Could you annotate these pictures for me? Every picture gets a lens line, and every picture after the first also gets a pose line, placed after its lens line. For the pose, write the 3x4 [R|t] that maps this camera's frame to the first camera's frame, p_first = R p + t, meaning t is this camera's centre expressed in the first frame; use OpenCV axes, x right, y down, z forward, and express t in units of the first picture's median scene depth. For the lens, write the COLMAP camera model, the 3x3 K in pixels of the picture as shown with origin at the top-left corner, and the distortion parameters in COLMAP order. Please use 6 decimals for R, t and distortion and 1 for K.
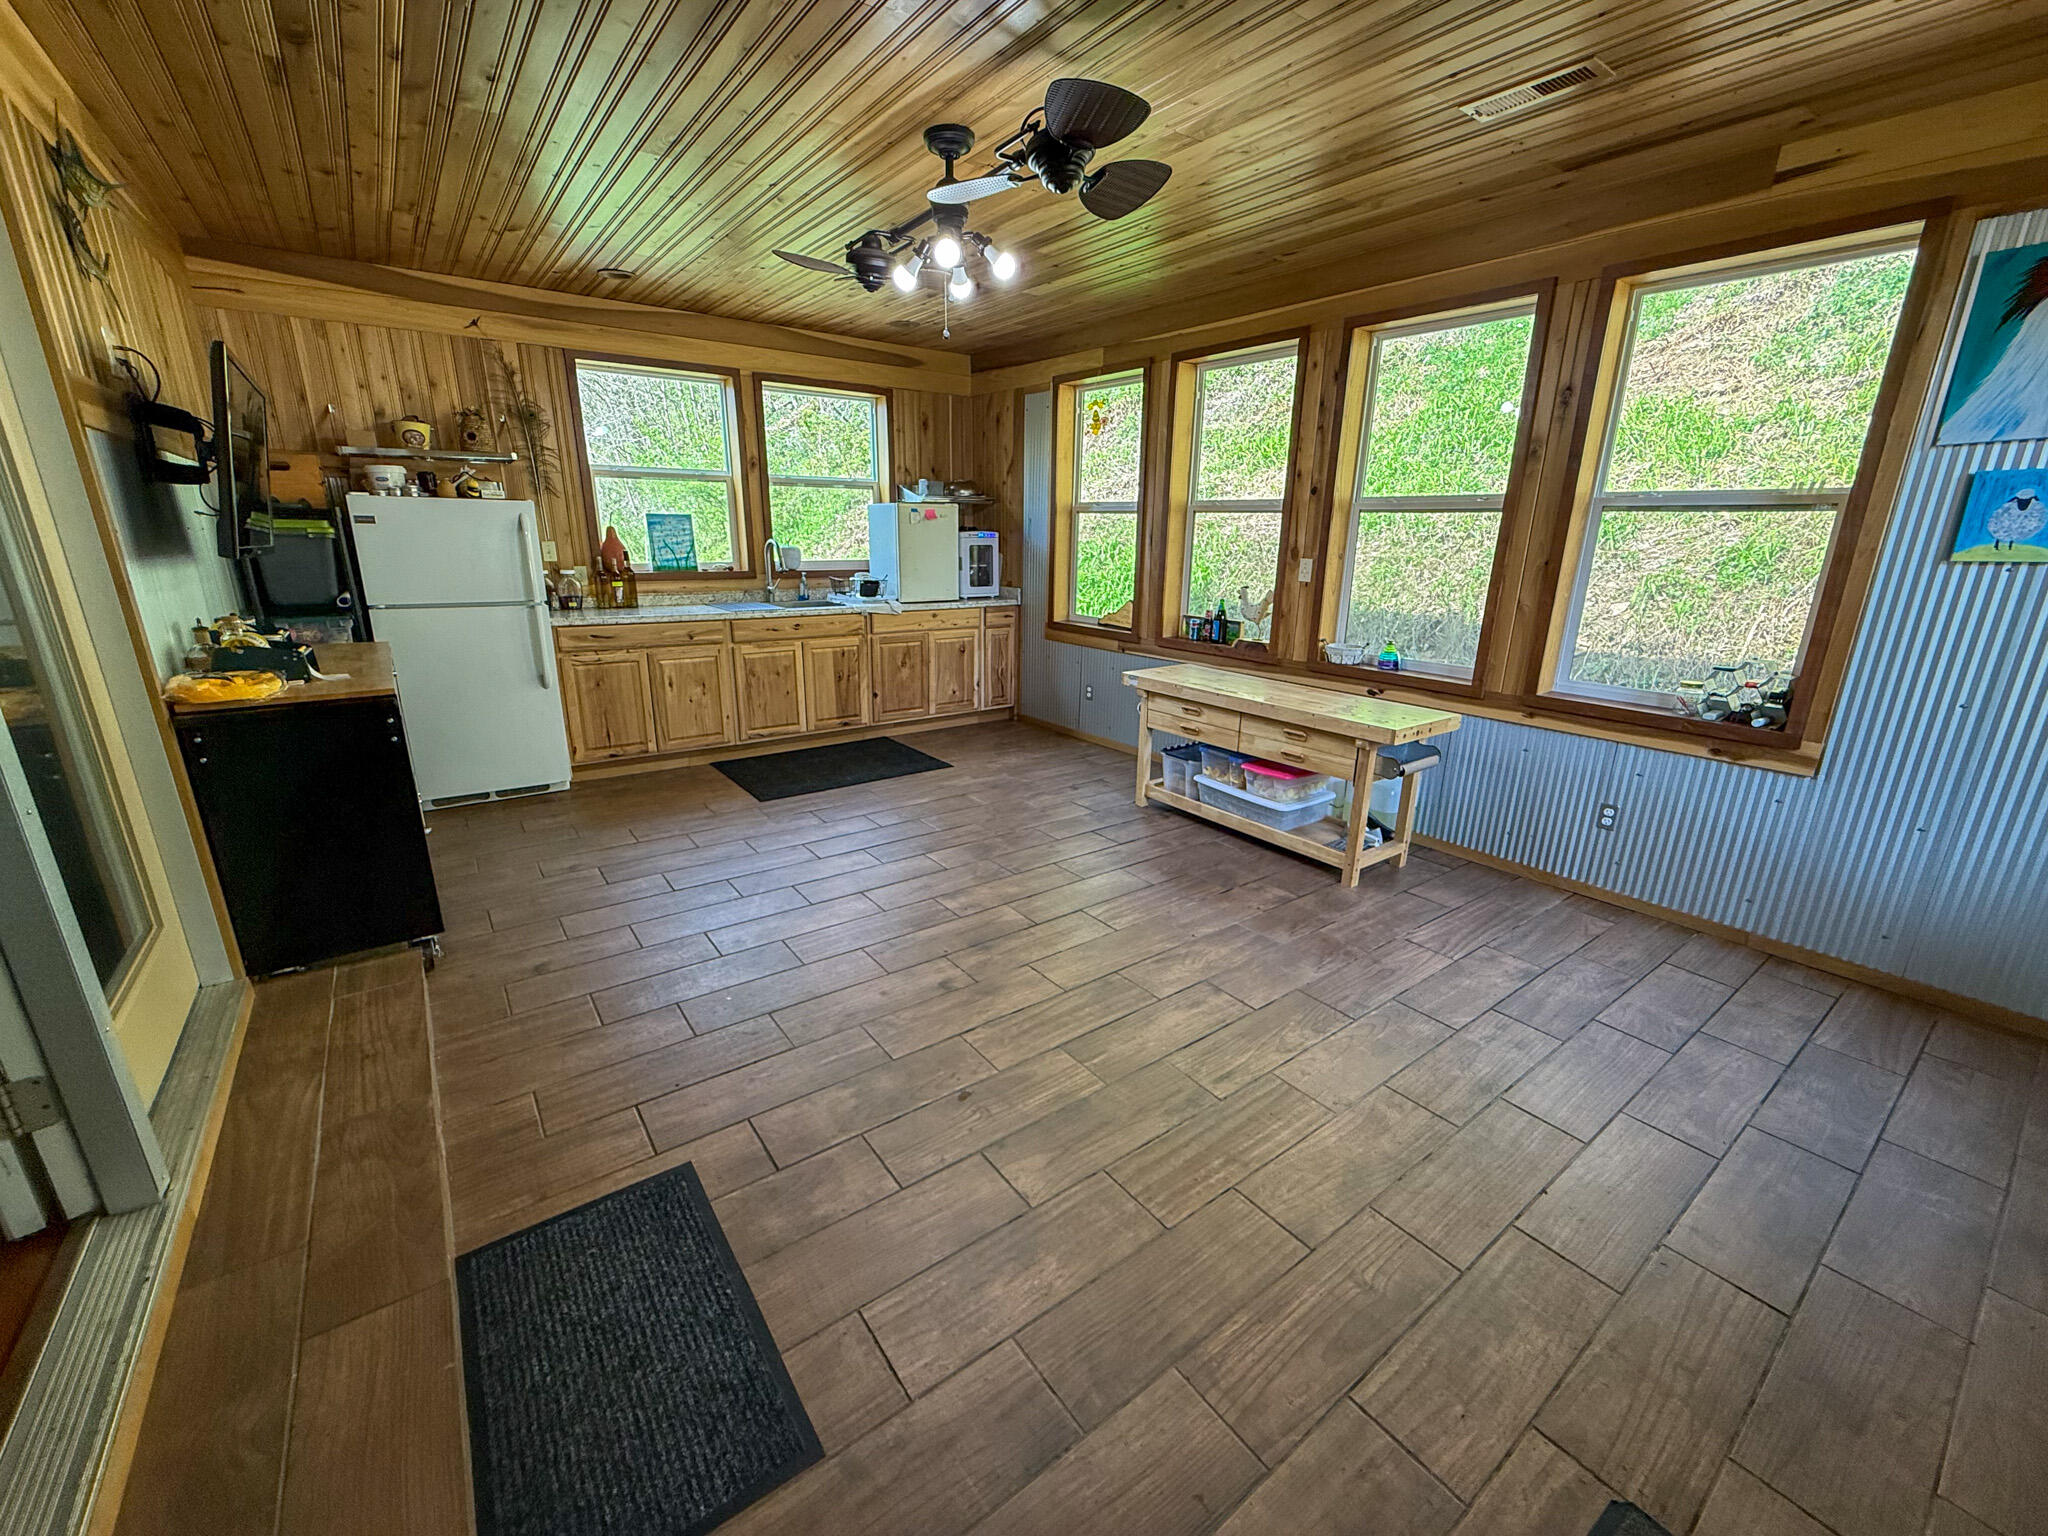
lens RADIAL K [[817.6, 0, 1024.0], [0, 817.6, 768.0], [0, 0, 1]] dist [0.003816, 0.000185]
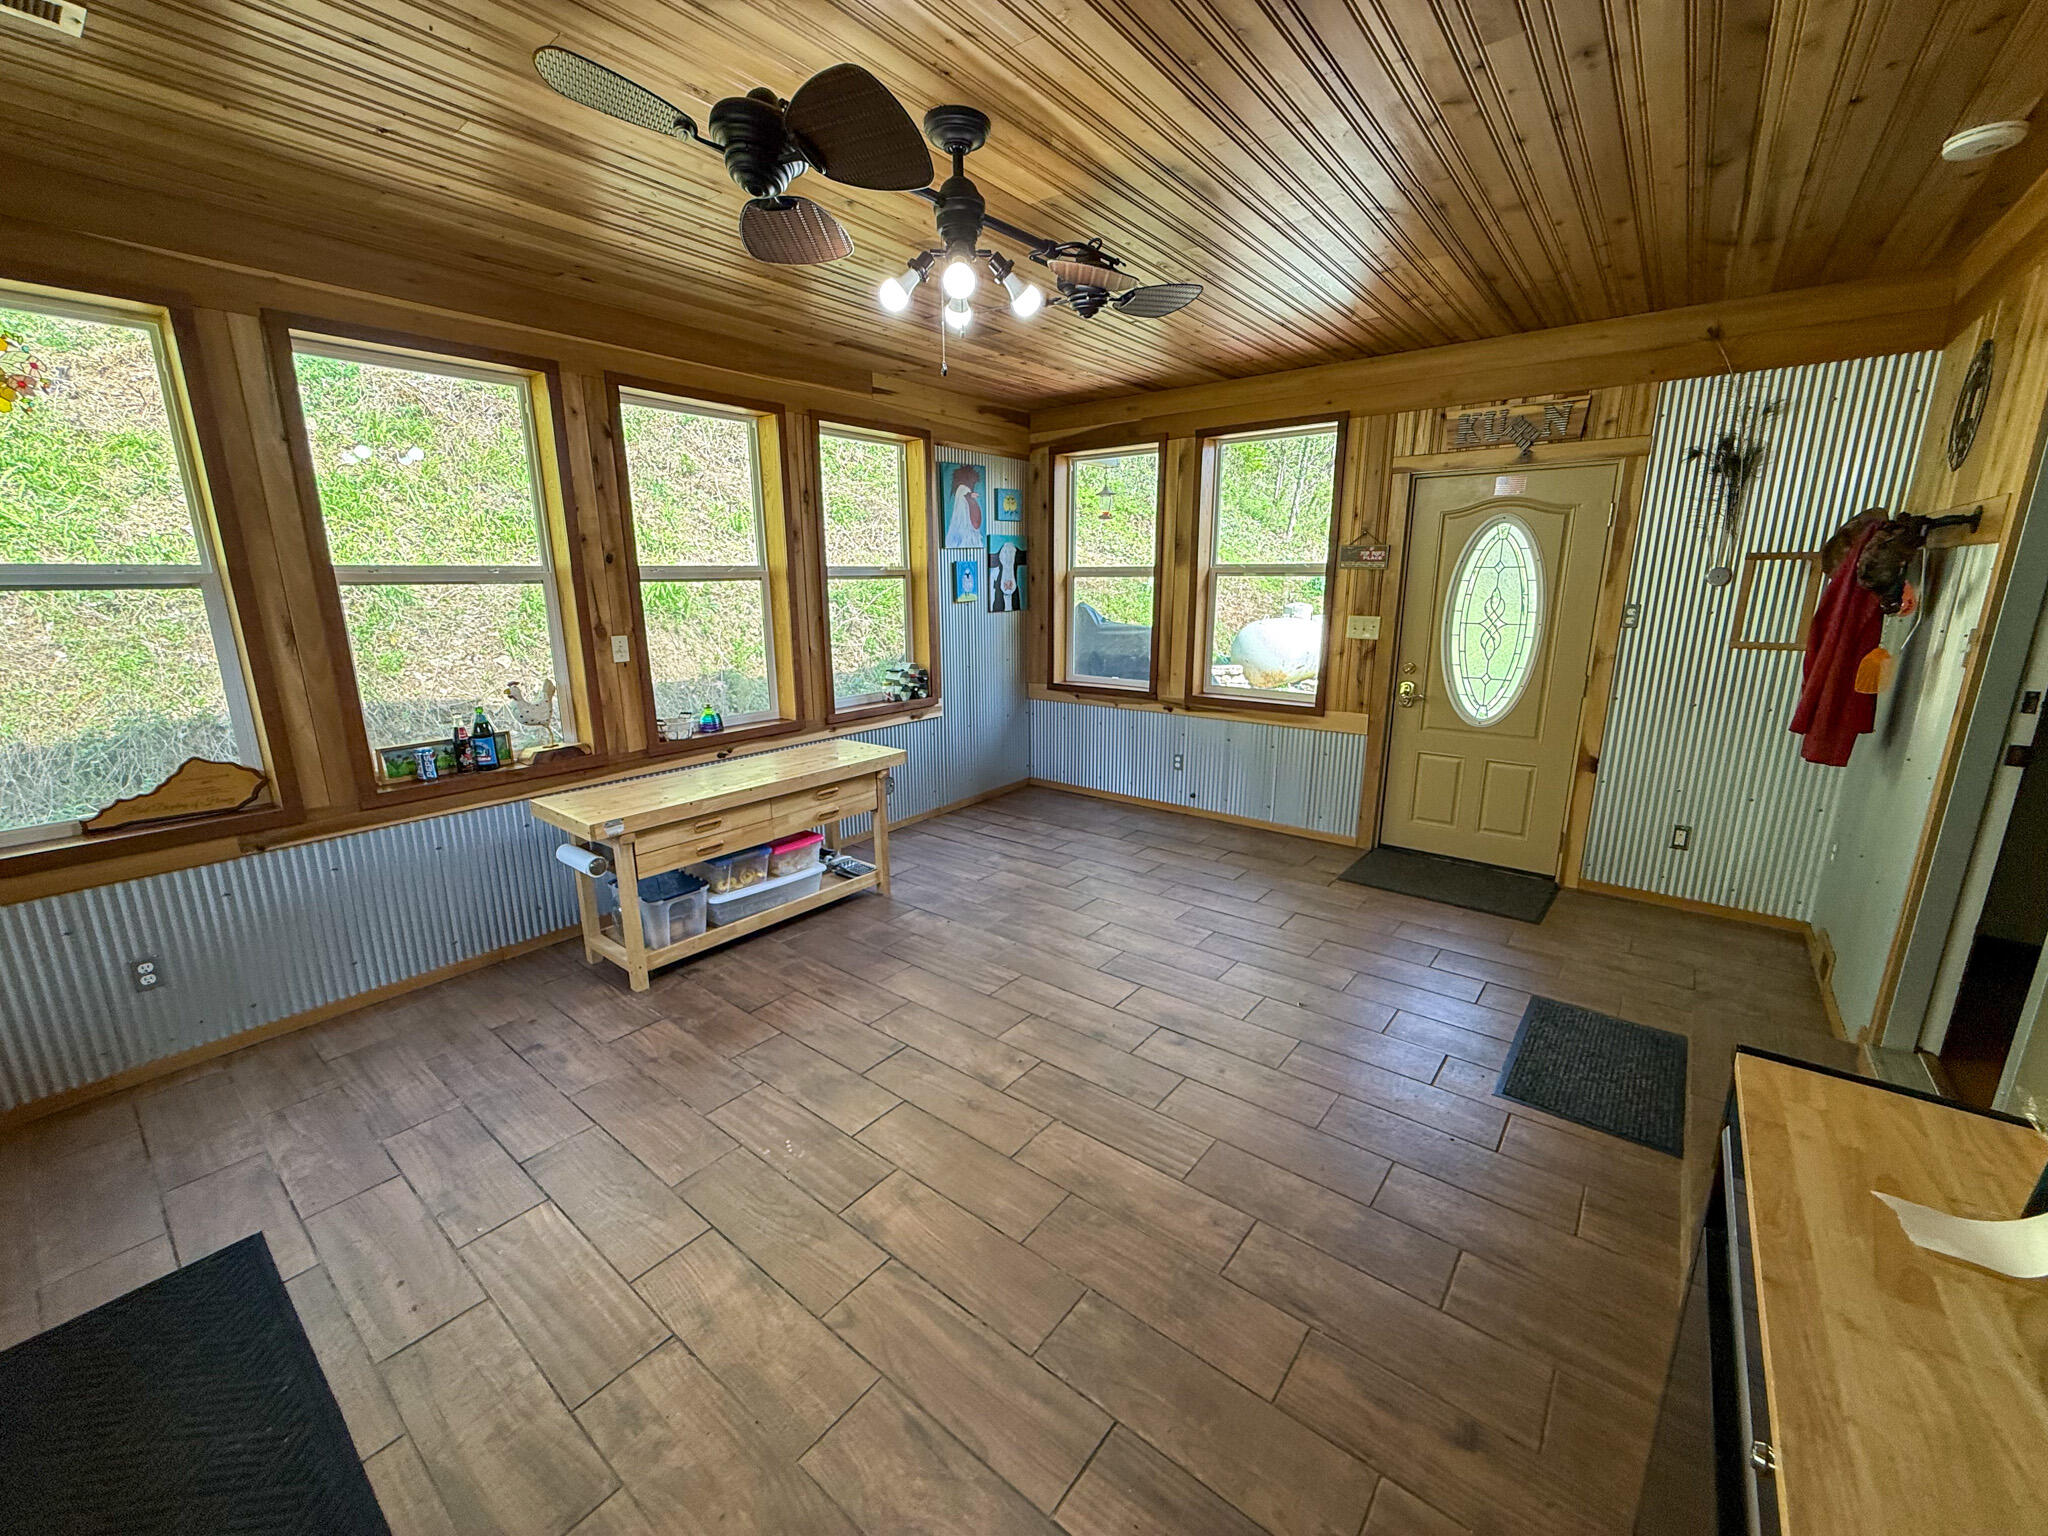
lens RADIAL K [[817.6, 0, 1024.0], [0, 817.6, 768.0], [0, 0, 1]] dist [0.003816, 0.000185]
pose [[-0.247397, -0.238424, 0.939121, -0.703319], [0.278807, 0.910739, 0.304665, -0.317811], [-0.927934, 0.337207, -0.158840, 0.917999]]
